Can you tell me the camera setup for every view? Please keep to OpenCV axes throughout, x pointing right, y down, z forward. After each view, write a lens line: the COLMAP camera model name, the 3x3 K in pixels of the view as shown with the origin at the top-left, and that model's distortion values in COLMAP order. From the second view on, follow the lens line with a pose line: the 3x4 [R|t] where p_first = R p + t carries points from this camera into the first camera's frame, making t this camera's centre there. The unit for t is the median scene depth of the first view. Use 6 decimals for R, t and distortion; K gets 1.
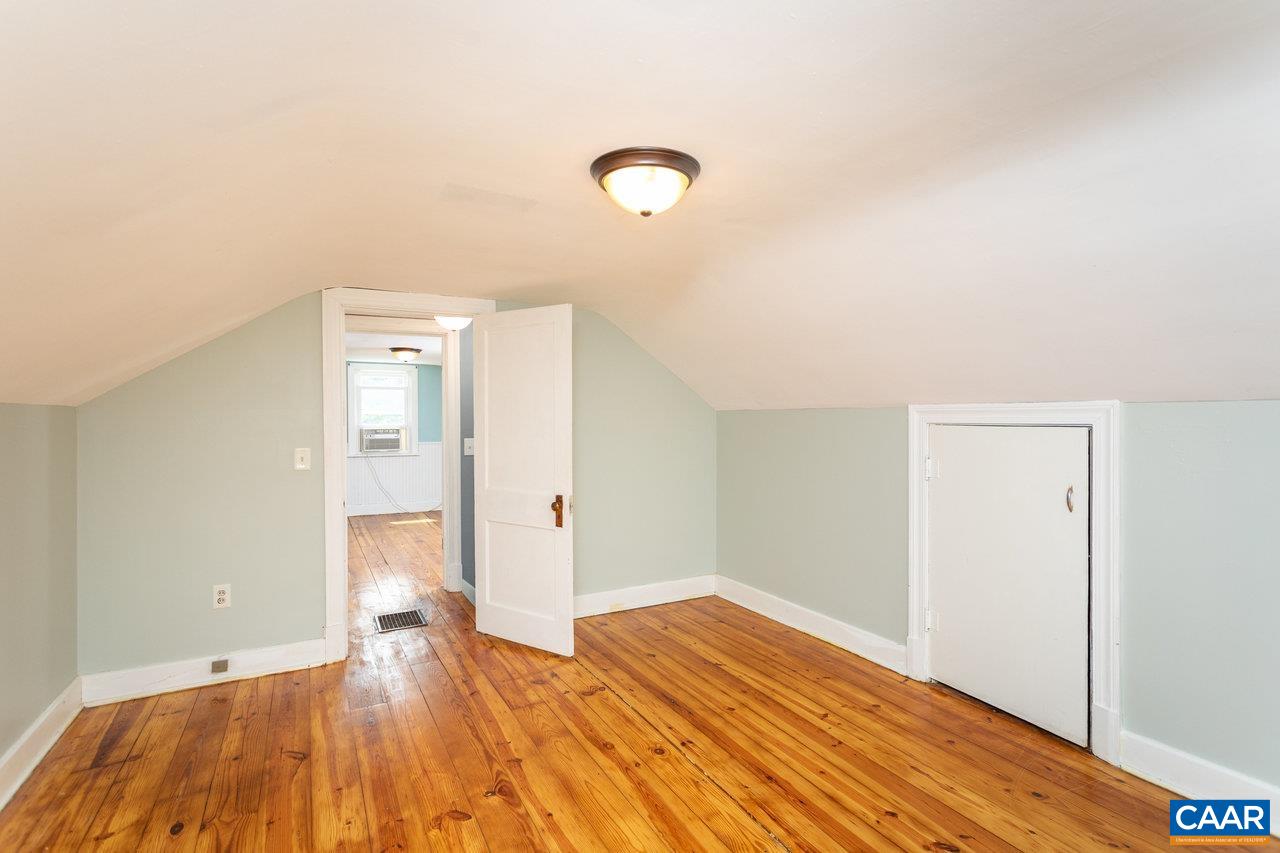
lens RADIAL K [[612.4, 0, 614.8], [0, 612.4, 443.5], [0, 0, 1]] dist [-0.000183, 0.000231]
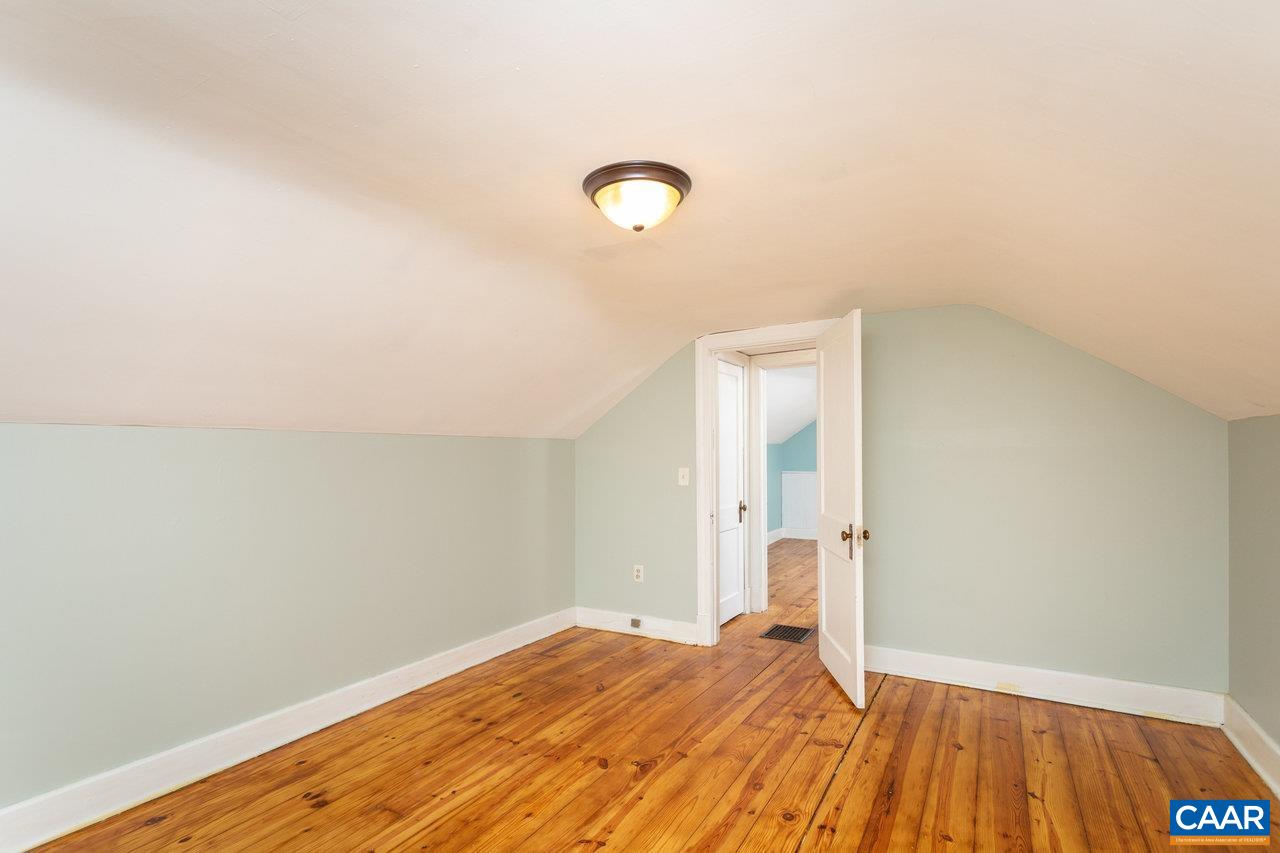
lens RADIAL K [[611.1, 0, 640.7], [0, 611.1, 481.9], [0, 0, 1]] dist [-0.002347, -0.000358]
pose [[0.508975, 0.031749, -0.860196, 0.566088], [-0.027344, 0.999412, 0.020708, 0.012743], [0.860347, 0.012982, 0.509544, 0.302291]]
